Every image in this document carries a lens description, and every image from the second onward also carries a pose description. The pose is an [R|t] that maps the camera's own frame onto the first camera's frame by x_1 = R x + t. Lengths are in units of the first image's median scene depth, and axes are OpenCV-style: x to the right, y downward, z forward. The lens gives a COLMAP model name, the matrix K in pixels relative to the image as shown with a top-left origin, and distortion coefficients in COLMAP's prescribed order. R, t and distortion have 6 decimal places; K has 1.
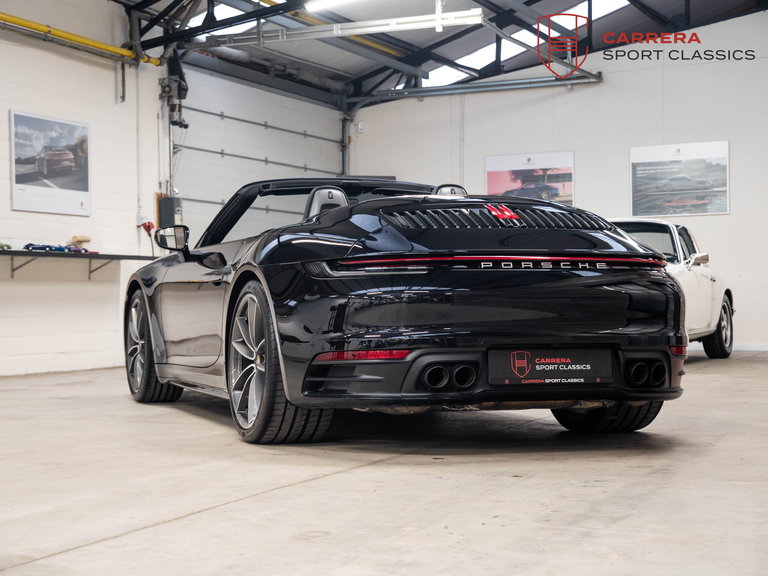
lens RADIAL K [[1366.5, 0, 384.0], [0, 1366.5, 288.0], [0, 0, 1]] dist [0.245154, 0.051489]
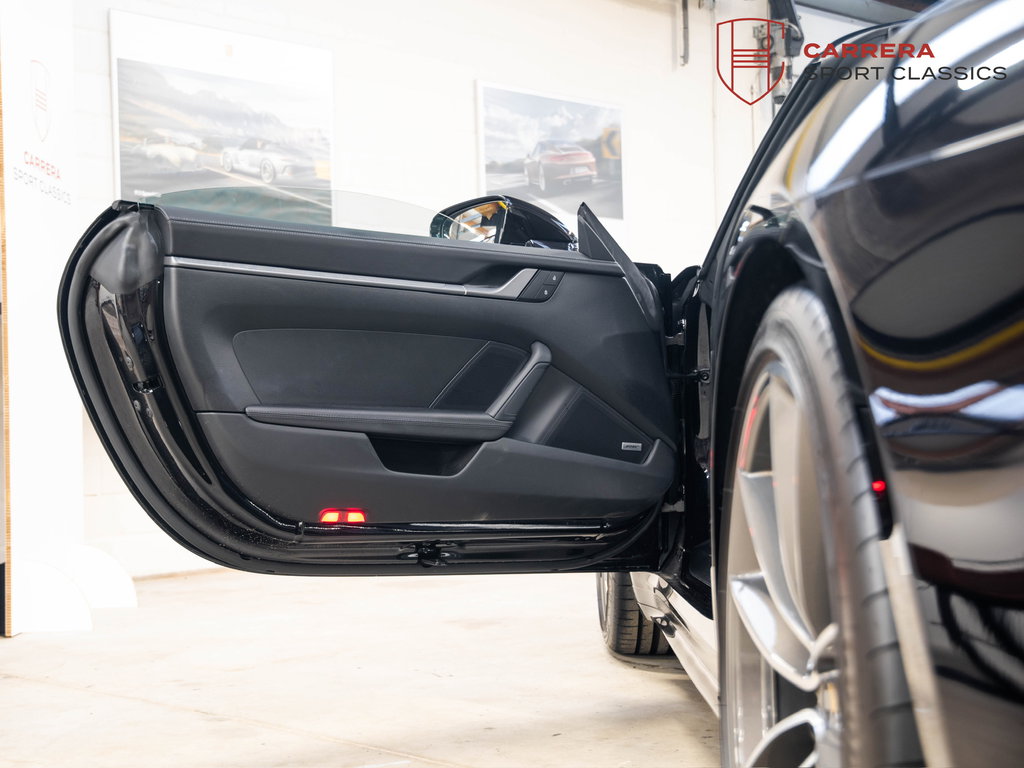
lens RADIAL K [[1412.7, 0, 512.0], [0, 1412.7, 384.0], [0, 0, 1]] dist [0.175247, 0.003007]
pose [[0.922399, -0.031561, -0.384946, -0.029348], [0.029336, 0.999502, -0.011653, 0.005034], [0.385122, -0.000544, 0.922866, 0.430478]]
